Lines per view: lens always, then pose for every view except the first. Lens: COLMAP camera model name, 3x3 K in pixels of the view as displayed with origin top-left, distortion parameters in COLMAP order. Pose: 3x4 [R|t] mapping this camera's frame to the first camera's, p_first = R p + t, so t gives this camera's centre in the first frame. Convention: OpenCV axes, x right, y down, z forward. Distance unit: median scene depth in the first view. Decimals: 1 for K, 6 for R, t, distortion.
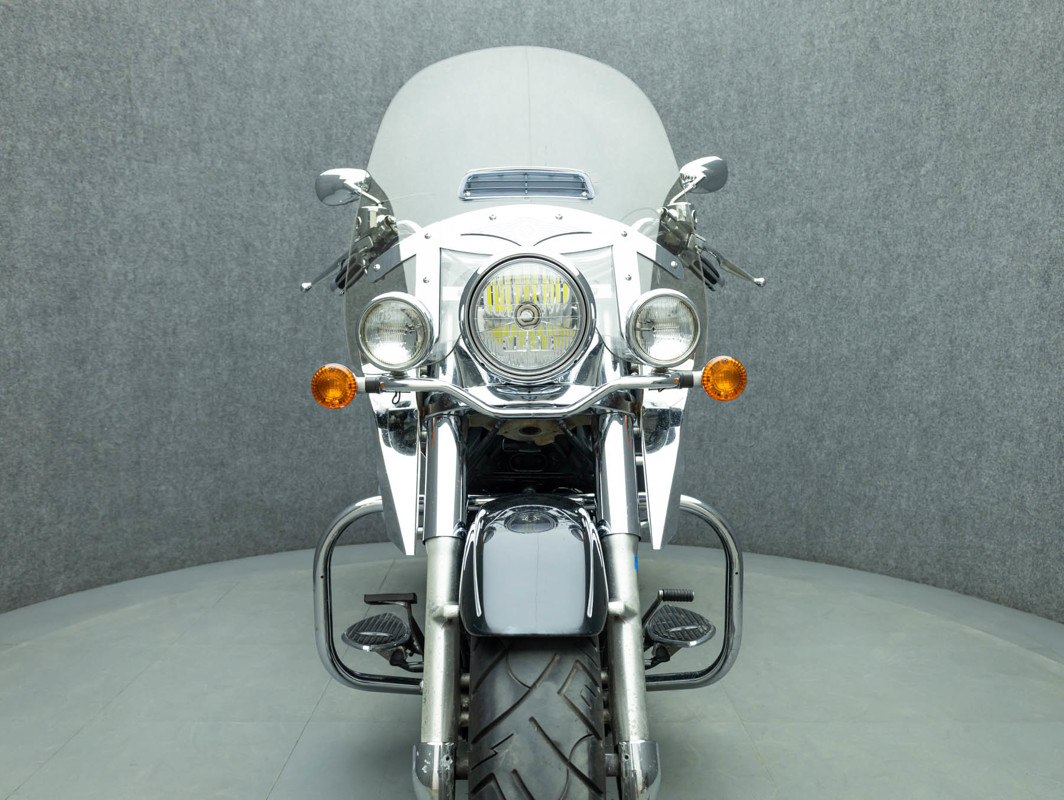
lens RADIAL K [[888.0, 0, 530.3], [0, 888.0, 403.2], [0, 0, 1]] dist [-0.032193, 0.006634]
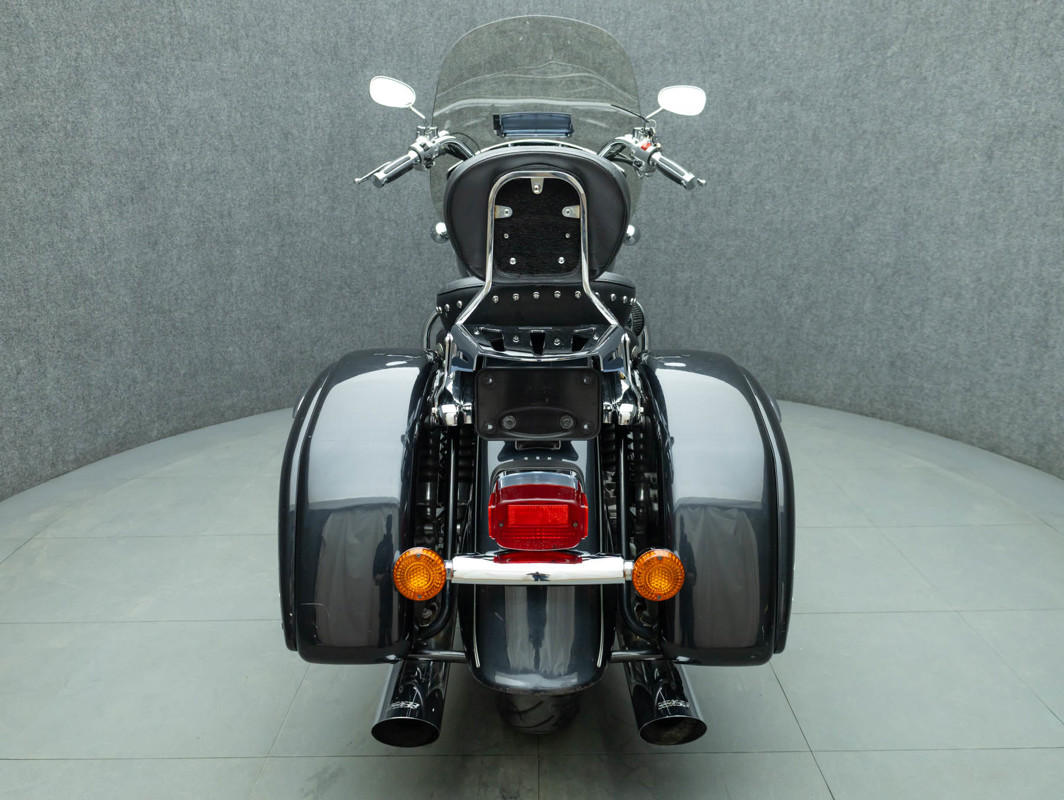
lens RADIAL K [[833.0, 0, 527.9], [0, 833.0, 397.6], [0, 0, 1]] dist [-0.004032, -0.001790]
pose [[0.999718, -0.017924, -0.015553, -0.001005], [0.020348, 0.984678, 0.173190, -0.025003], [0.012210, -0.173458, 0.984766, -0.105366]]
